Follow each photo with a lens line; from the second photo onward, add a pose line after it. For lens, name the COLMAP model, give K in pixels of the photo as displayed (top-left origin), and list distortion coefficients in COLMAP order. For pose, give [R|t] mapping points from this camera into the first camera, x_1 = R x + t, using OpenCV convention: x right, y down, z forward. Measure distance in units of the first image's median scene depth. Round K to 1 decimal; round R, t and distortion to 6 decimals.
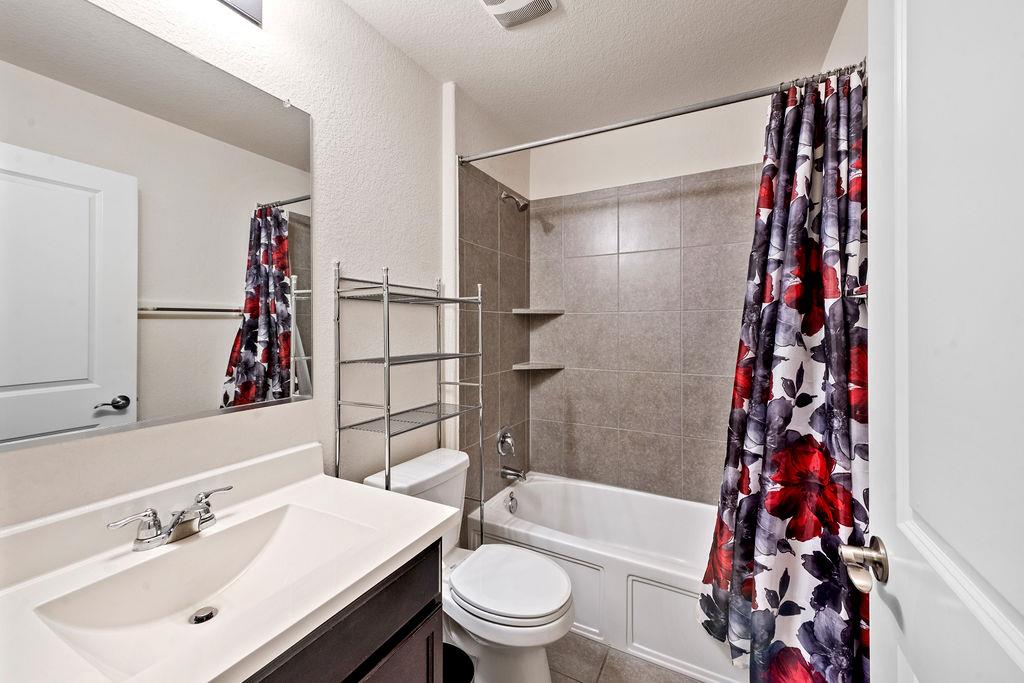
lens RADIAL K [[420.0, 0, 491.1], [0, 420.0, 325.5], [0, 0, 1]] dist [-0.001667, -0.000476]
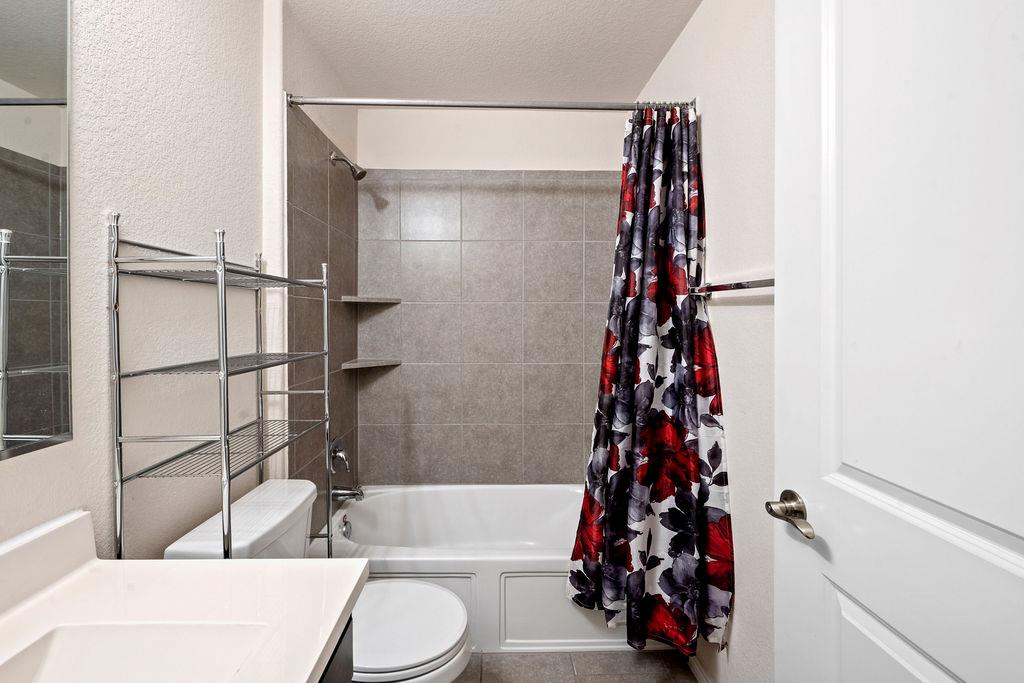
lens RADIAL K [[440.5, 0, 508.9], [0, 440.5, 323.7], [0, 0, 1]] dist [-0.002844, -0.005872]
pose [[0.855509, -0.006785, 0.517743, -0.208878], [-0.003011, 0.999832, 0.018078, -0.003009], [-0.517779, -0.017025, 0.855345, 0.149102]]
